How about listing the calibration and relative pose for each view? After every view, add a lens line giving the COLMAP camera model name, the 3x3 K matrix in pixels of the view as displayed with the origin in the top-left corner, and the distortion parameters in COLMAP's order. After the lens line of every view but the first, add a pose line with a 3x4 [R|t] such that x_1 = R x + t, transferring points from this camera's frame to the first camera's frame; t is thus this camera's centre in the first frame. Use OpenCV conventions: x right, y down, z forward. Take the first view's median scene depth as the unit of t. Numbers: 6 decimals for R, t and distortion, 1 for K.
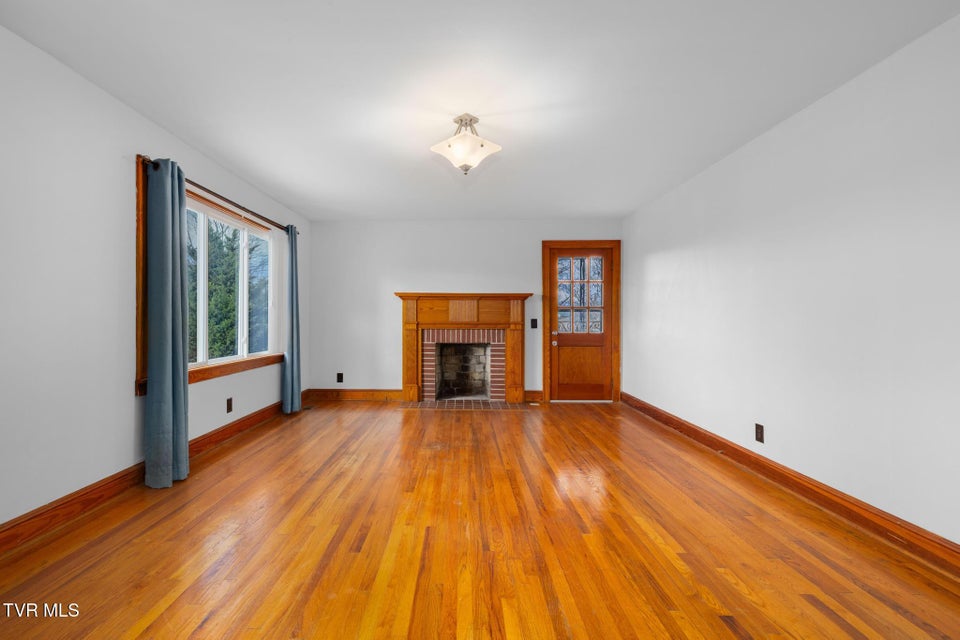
lens RADIAL K [[441.1, 0, 476.9], [0, 441.1, 322.2], [0, 0, 1]] dist [-0.004357, -0.000455]
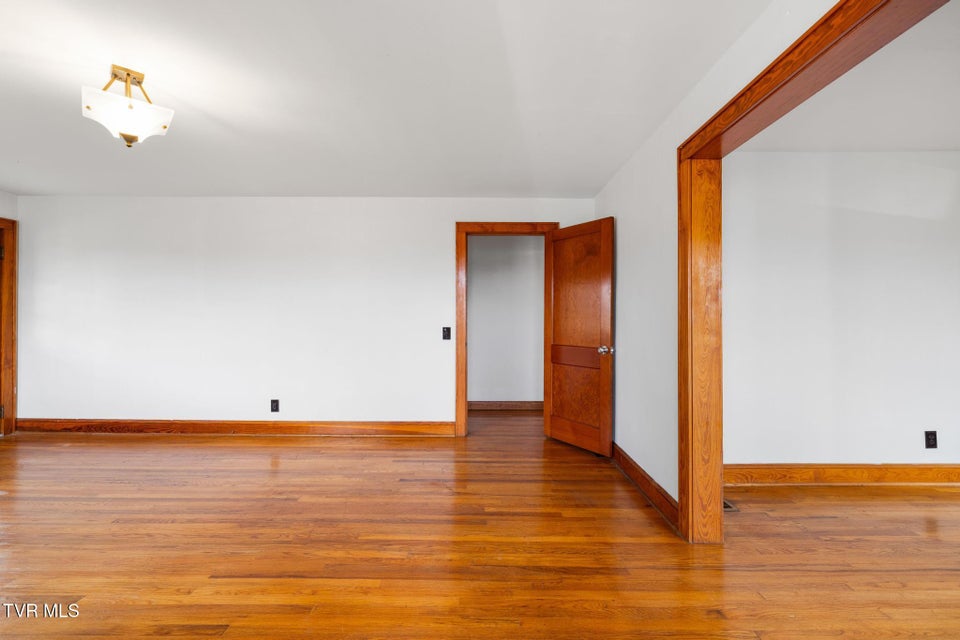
lens RADIAL K [[411.5, 0, 478.3], [0, 411.5, 319.1], [0, 0, 1]] dist [-0.000123, -0.000002]
pose [[-0.027640, -0.000914, 0.999618, -0.913590], [-0.003109, 0.999995, 0.000829, -0.040841], [-0.999613, -0.003085, -0.027643, 0.493199]]
